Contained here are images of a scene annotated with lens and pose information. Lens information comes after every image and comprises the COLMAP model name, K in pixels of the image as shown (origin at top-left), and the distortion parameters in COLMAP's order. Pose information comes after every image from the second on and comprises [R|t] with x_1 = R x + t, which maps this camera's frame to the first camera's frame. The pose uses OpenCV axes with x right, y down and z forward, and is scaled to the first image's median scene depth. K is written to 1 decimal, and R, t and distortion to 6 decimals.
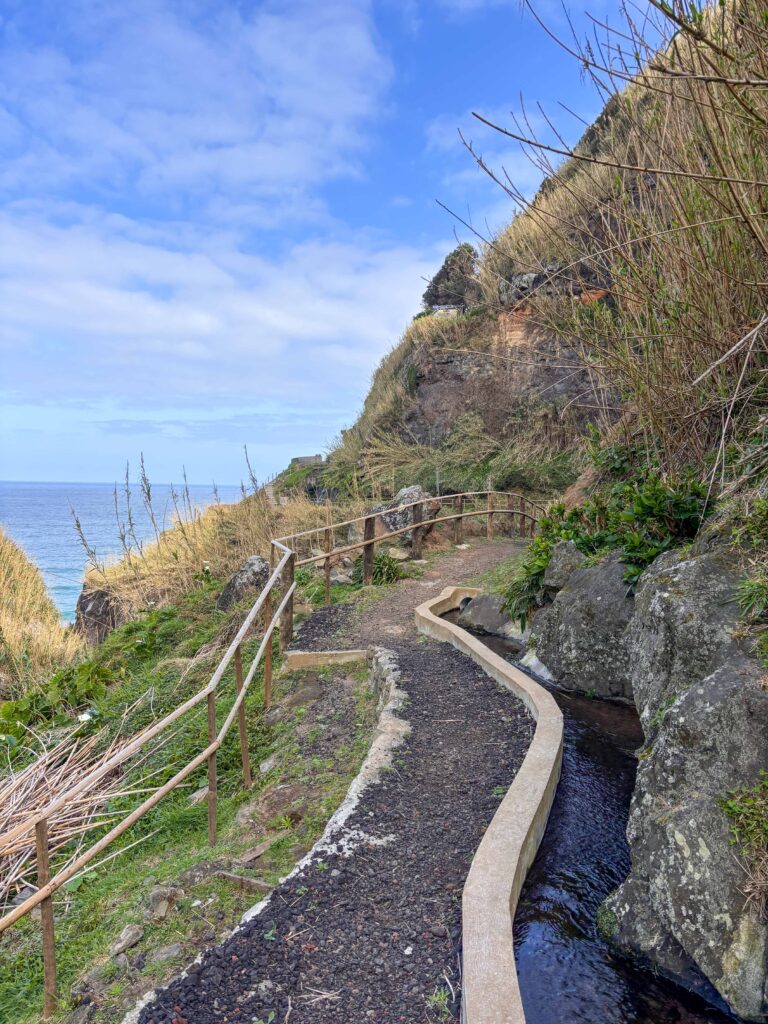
lens RADIAL K [[774.7, 0, 383.1], [0, 774.7, 511.9], [0, 0, 1]] dist [0.001200, 0.000034]
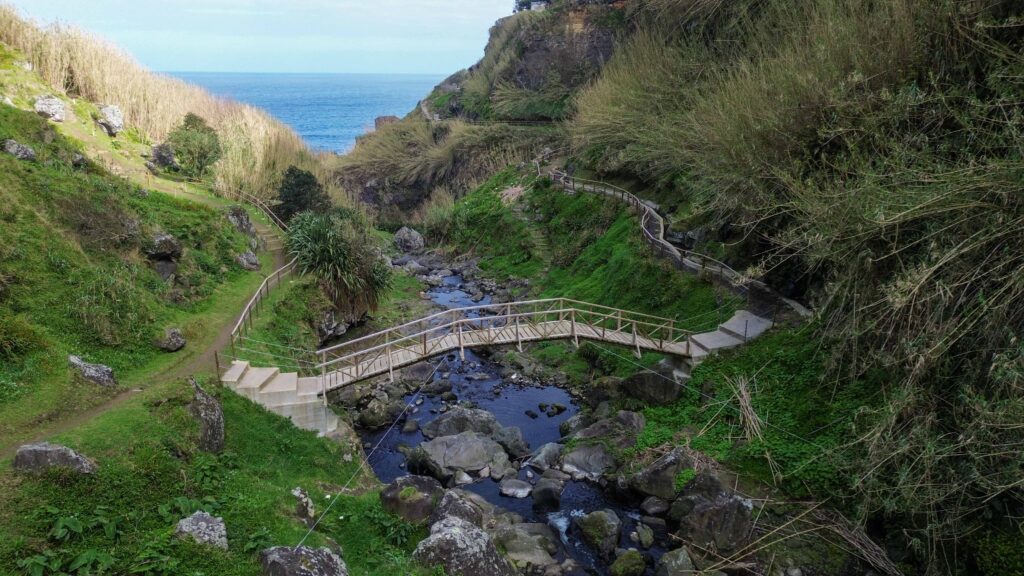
lens RADIAL K [[697.7, 0, 512.6], [0, 697.7, 289.6], [0, 0, 1]] dist [0.007403, 0.000310]
pose [[0.997856, -0.037328, 0.053754, -0.087910], [0.021959, 0.964736, 0.262301, -0.062616], [-0.061650, -0.260558, 0.963488, -0.684081]]
